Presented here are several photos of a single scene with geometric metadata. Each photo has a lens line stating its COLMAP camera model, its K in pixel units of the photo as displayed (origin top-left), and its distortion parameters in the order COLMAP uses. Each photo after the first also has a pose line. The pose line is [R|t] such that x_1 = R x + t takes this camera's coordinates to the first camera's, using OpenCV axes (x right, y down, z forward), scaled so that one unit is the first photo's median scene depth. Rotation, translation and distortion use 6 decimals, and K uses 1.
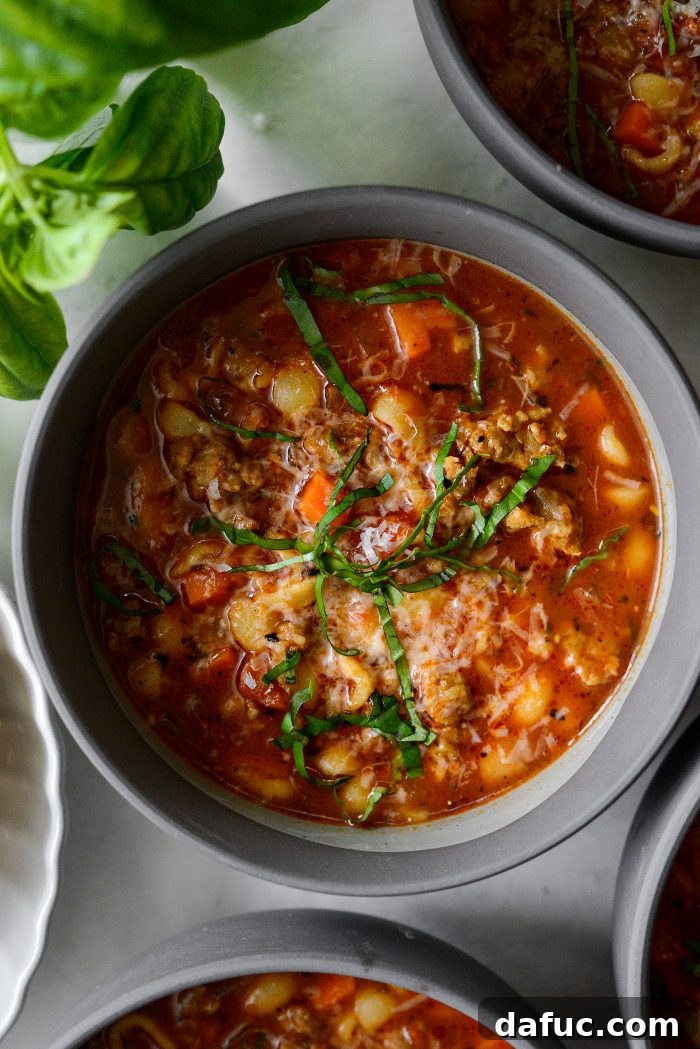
lens RADIAL K [[1719.2, 0, 347.7], [0, 1719.2, 527.1], [0, 0, 1]] dist [-0.084569, 0.000000]
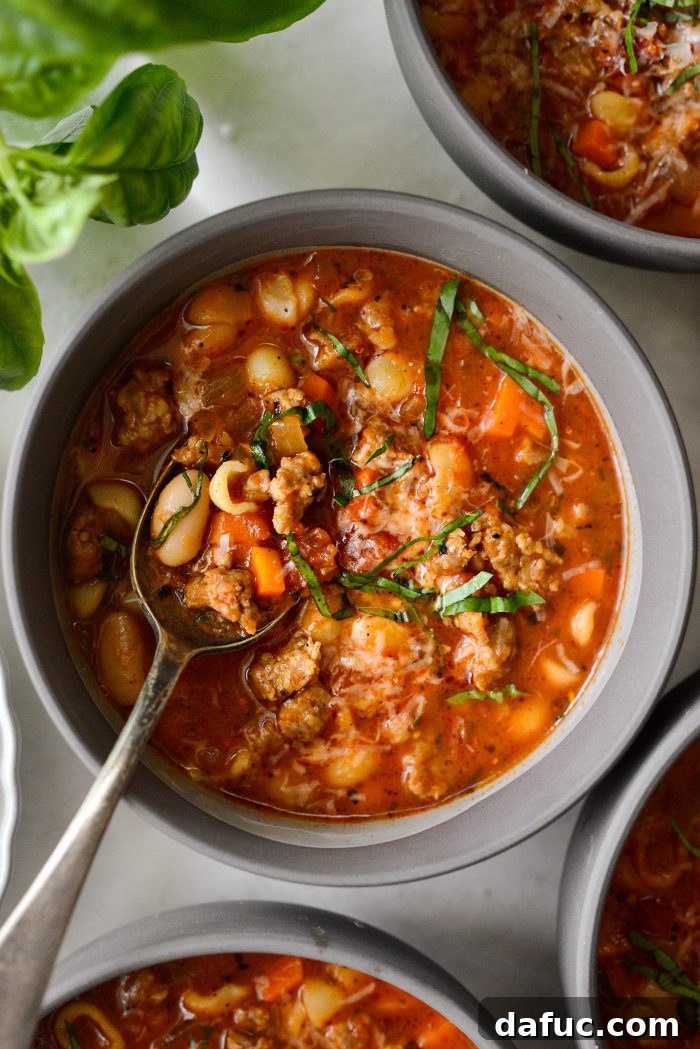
lens RADIAL K [[1719.2, 0, 351.2], [0, 1719.2, 522.7], [0, 0, 1]] dist [-0.084569, 0.000000]
pose [[0.997880, 0.027099, 0.059171, -0.035145], [-0.023936, 0.998279, -0.053527, 0.056437], [-0.060520, 0.051997, 0.996812, -0.019175]]
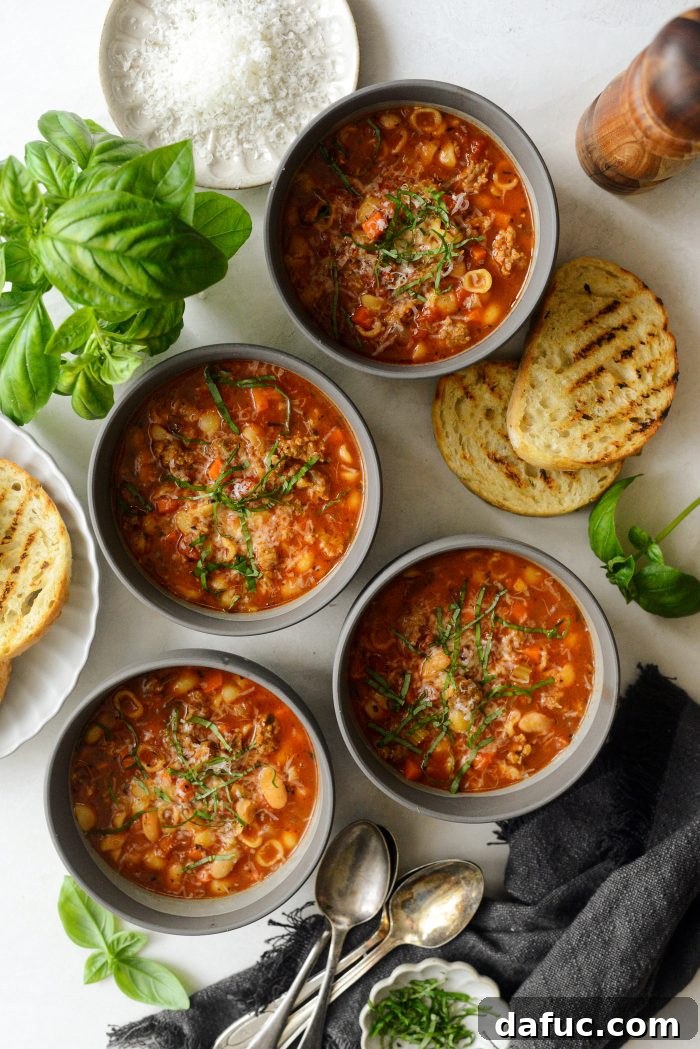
lens RADIAL K [[1719.2, 0, 348.6], [0, 1719.2, 526.3], [0, 0, 1]] dist [-0.084569, 0.000000]
pose [[0.998003, 0.054159, 0.032498, 0.089676], [-0.055441, 0.997662, 0.039949, -0.042924], [-0.030258, -0.041671, 0.998673, -1.334676]]
